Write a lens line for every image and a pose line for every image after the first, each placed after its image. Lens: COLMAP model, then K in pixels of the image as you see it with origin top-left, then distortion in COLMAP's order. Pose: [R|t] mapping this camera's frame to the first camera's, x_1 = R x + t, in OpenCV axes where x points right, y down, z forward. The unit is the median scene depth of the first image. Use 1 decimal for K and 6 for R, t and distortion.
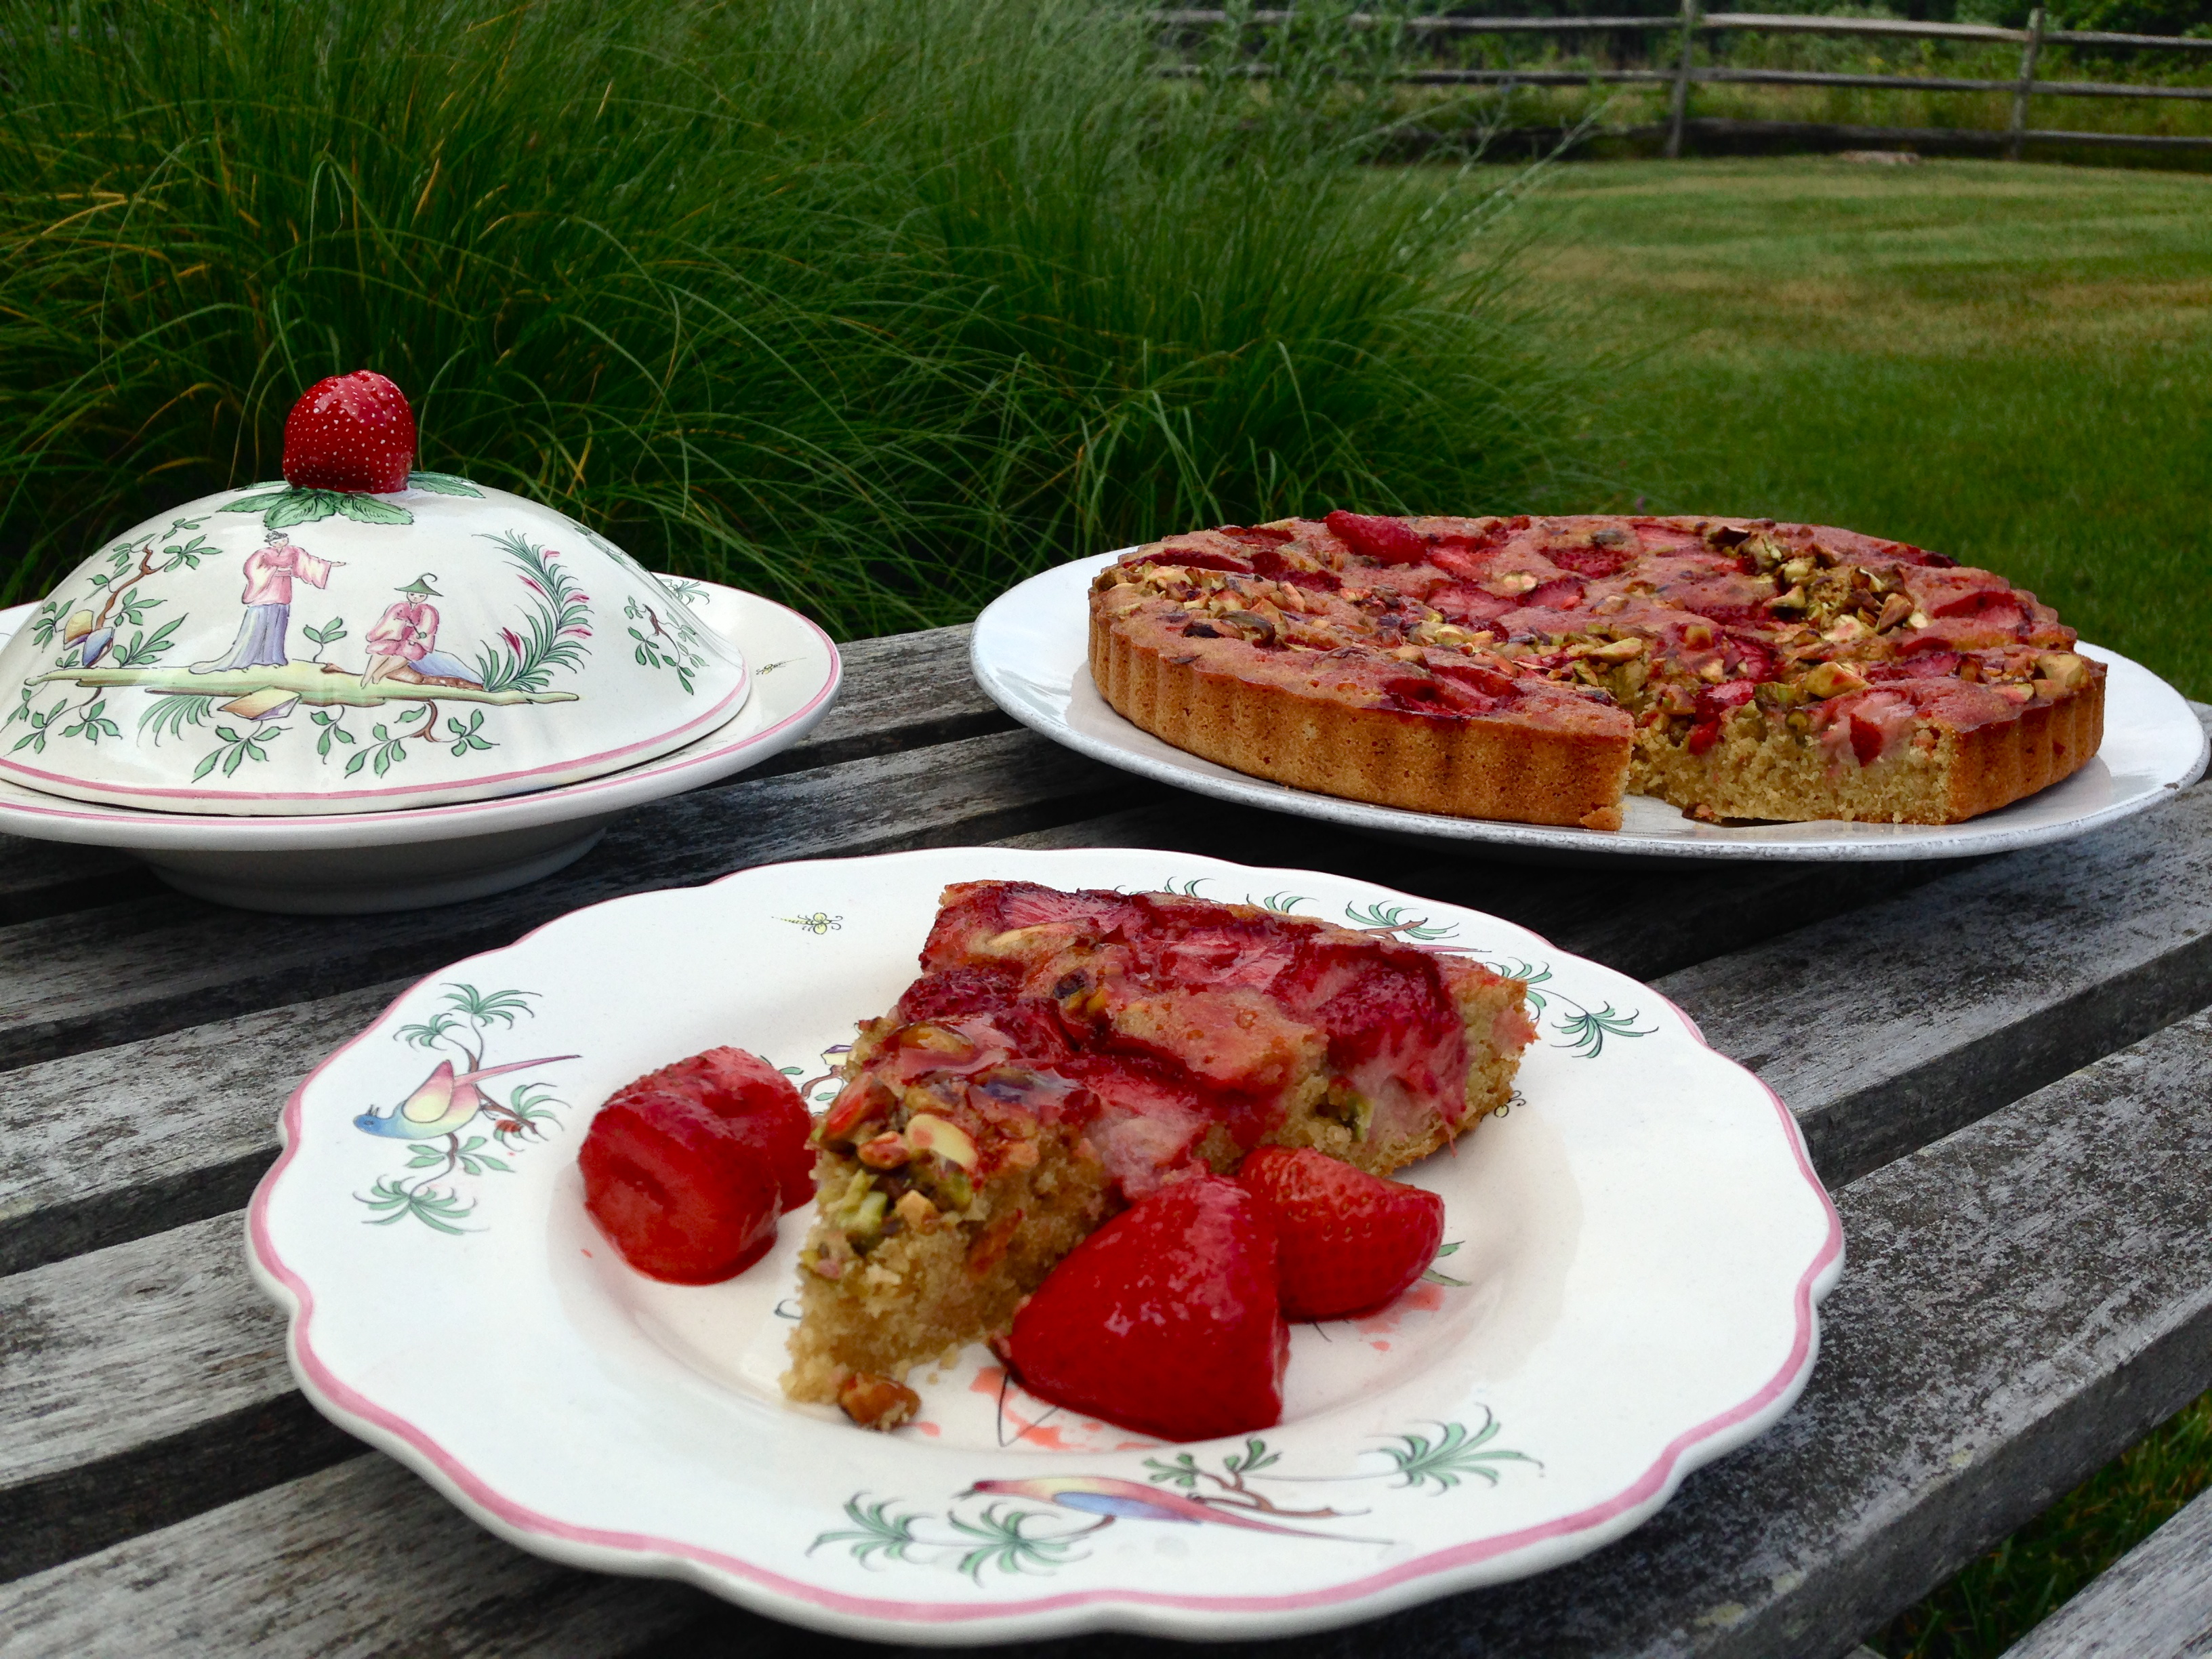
lens RADIAL K [[2061.0, 0, 1099.0], [0, 2061.0, 810.7], [0, 0, 1]] dist [0.044326, 0.000000]
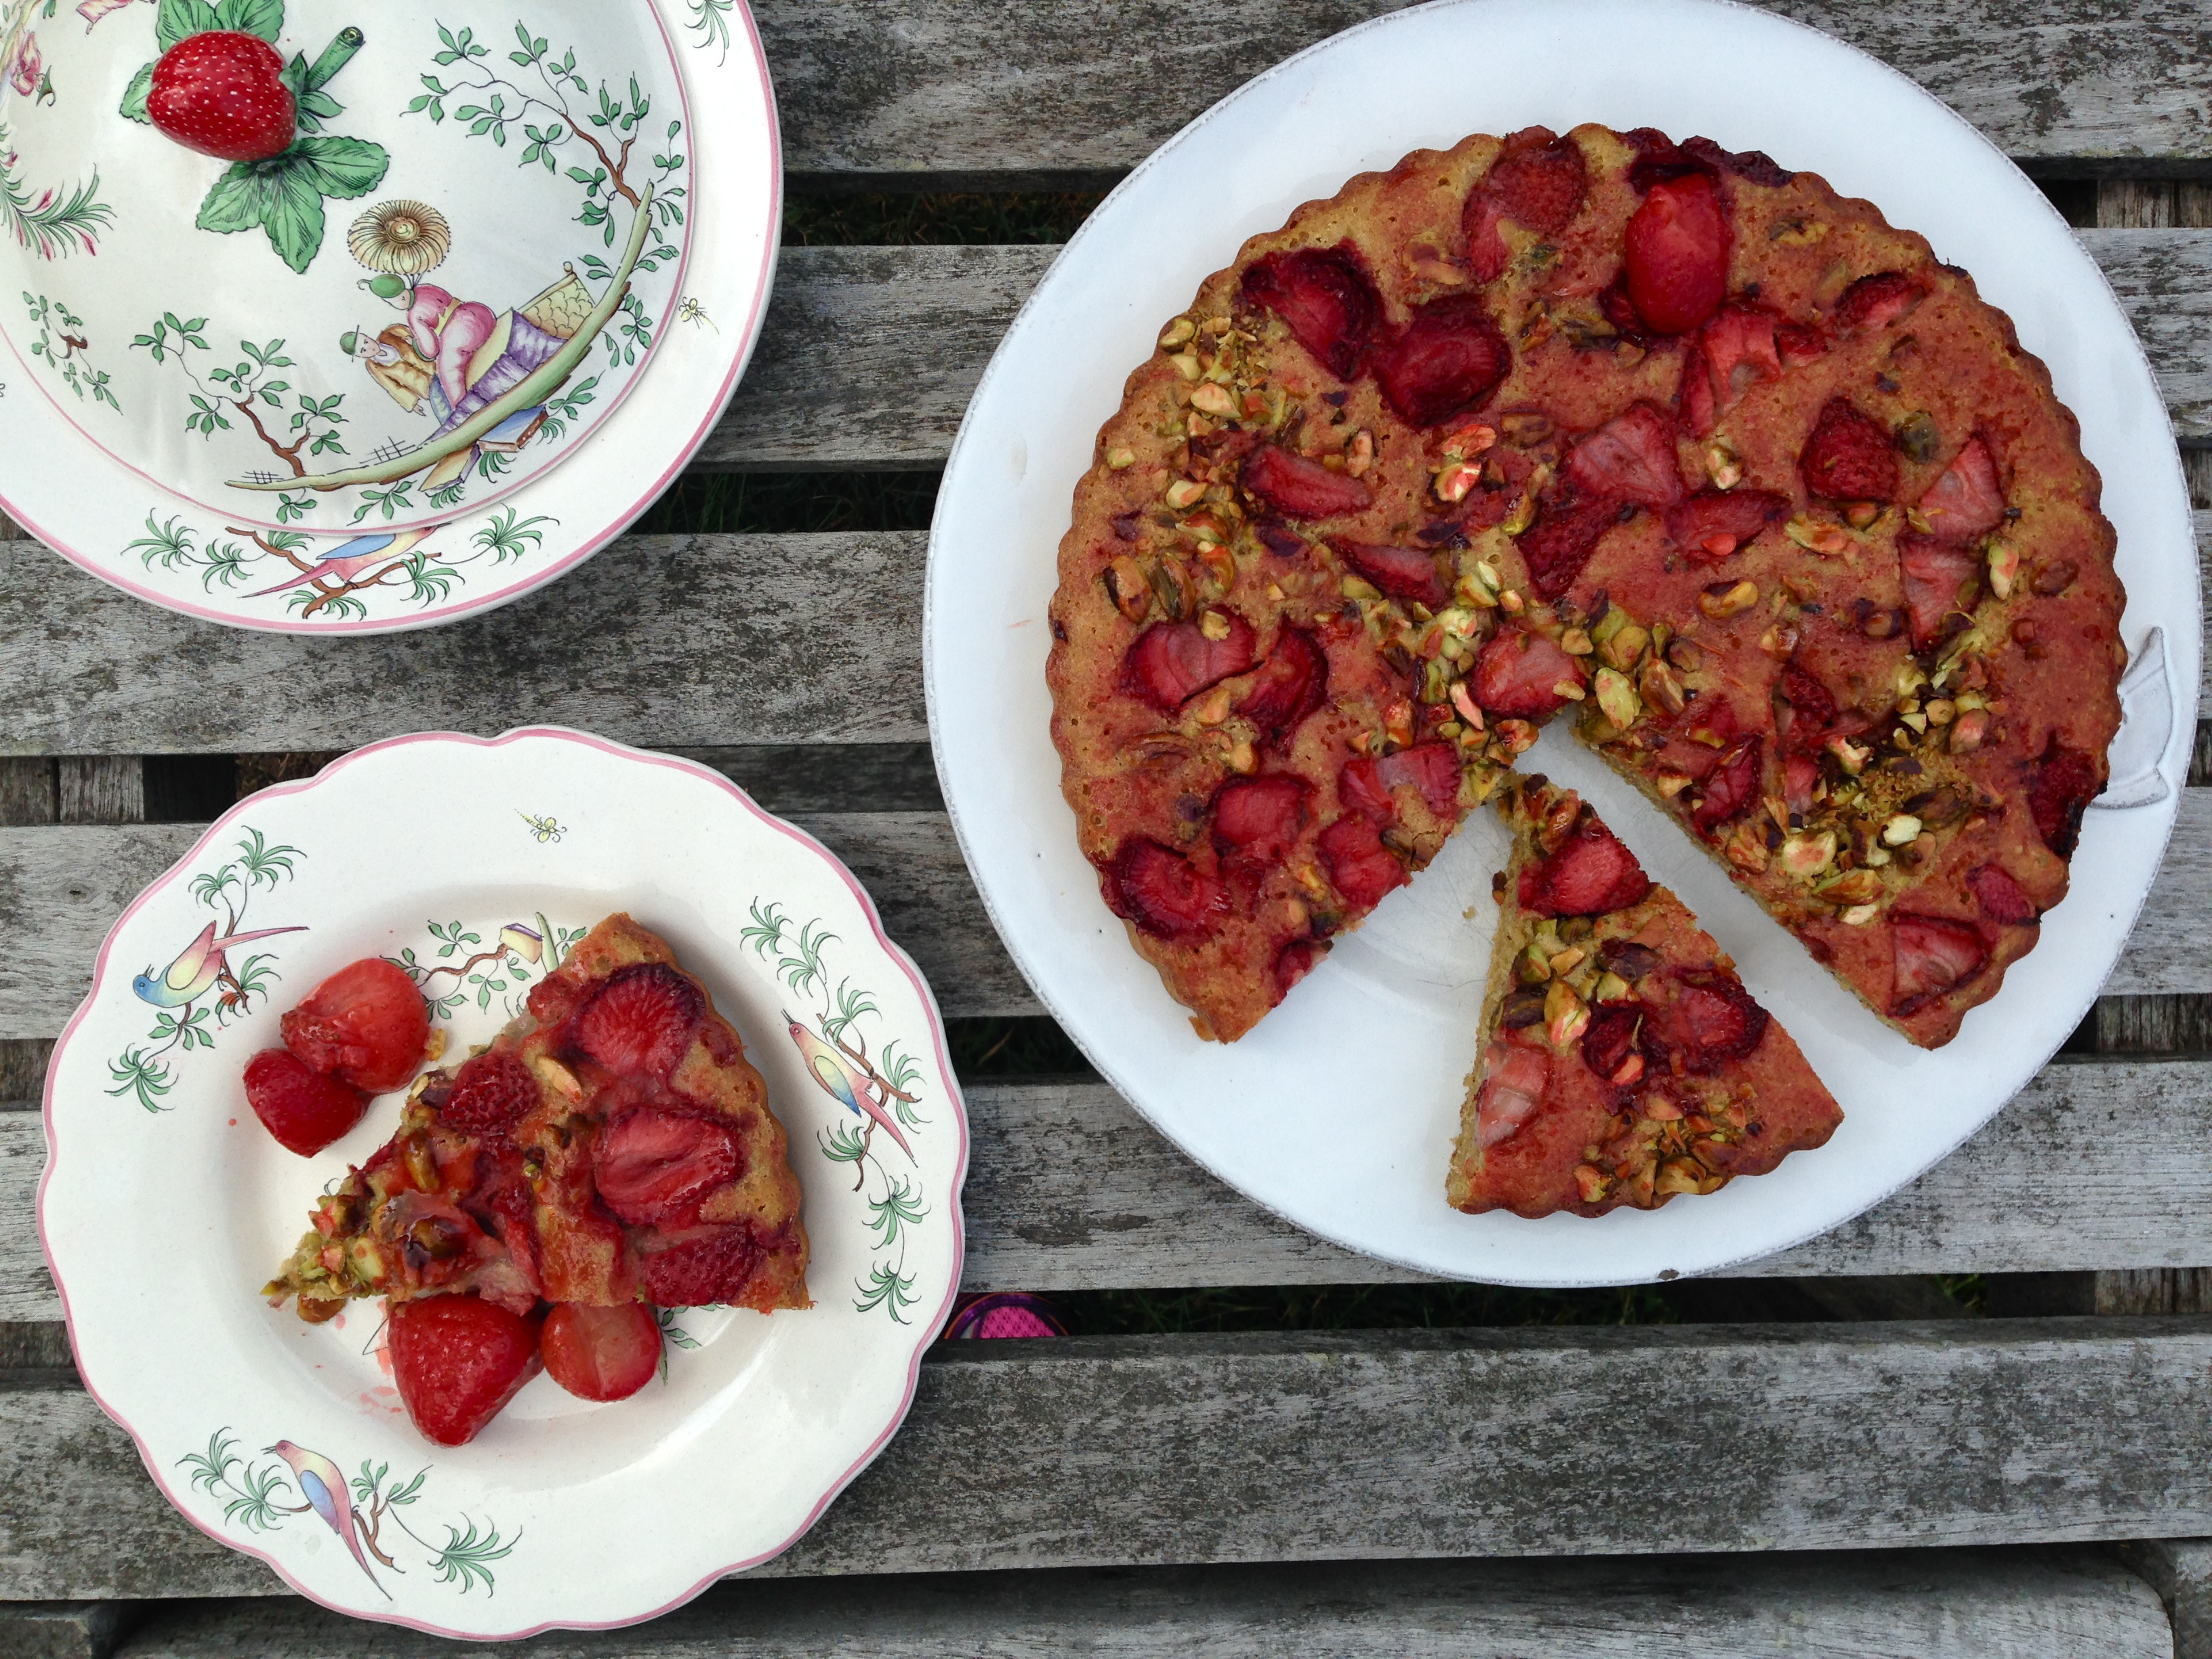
lens RADIAL K [[2061.0, 0, 1120.4], [0, 2061.0, 823.1], [0, 0, 1]] dist [0.044326, 0.000000]
pose [[0.800878, 0.598573, 0.017430, 0.138472], [-0.209752, 0.253143, 0.944417, -1.317722], [0.560891, -0.760019, 0.328288, 0.802692]]
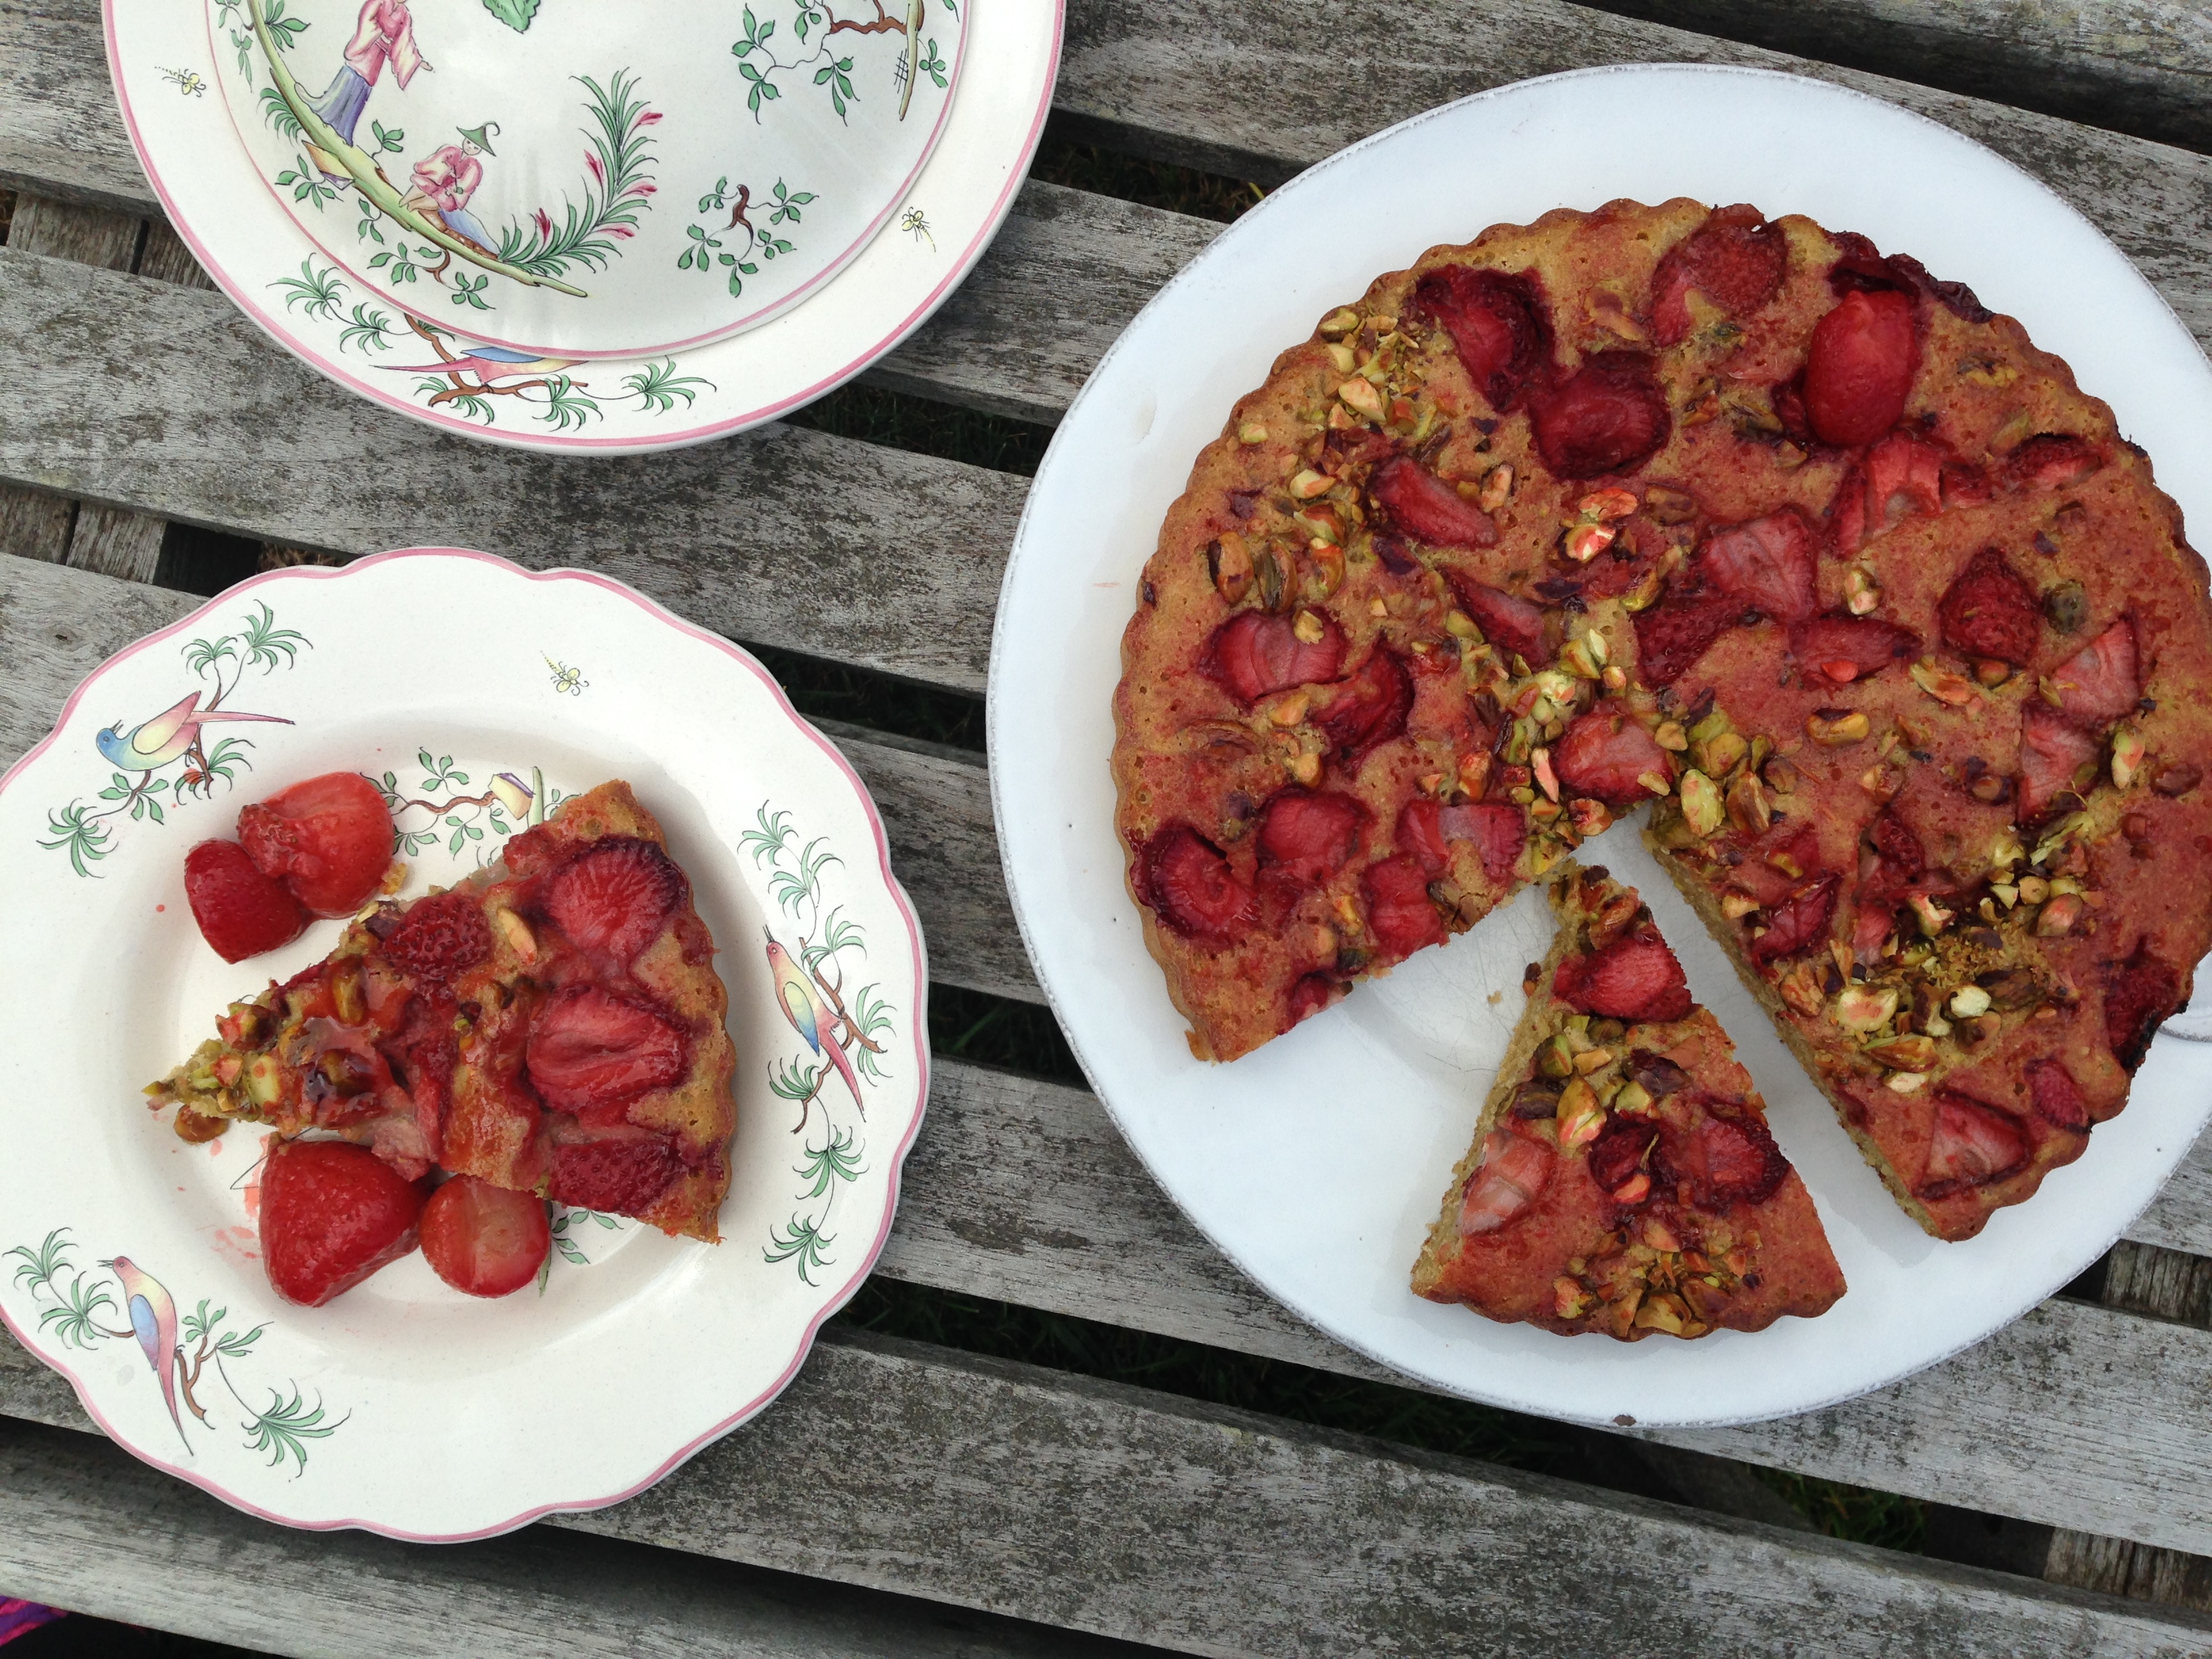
lens RADIAL K [[2061.0, 0, 1116.6], [0, 2061.0, 818.7], [0, 0, 1]] dist [0.044326, 0.000000]
pose [[0.642649, 0.765780, -0.024154, 0.178409], [-0.285215, 0.268377, 0.920123, -1.207519], [0.711094, -0.584427, 0.390884, 0.723854]]
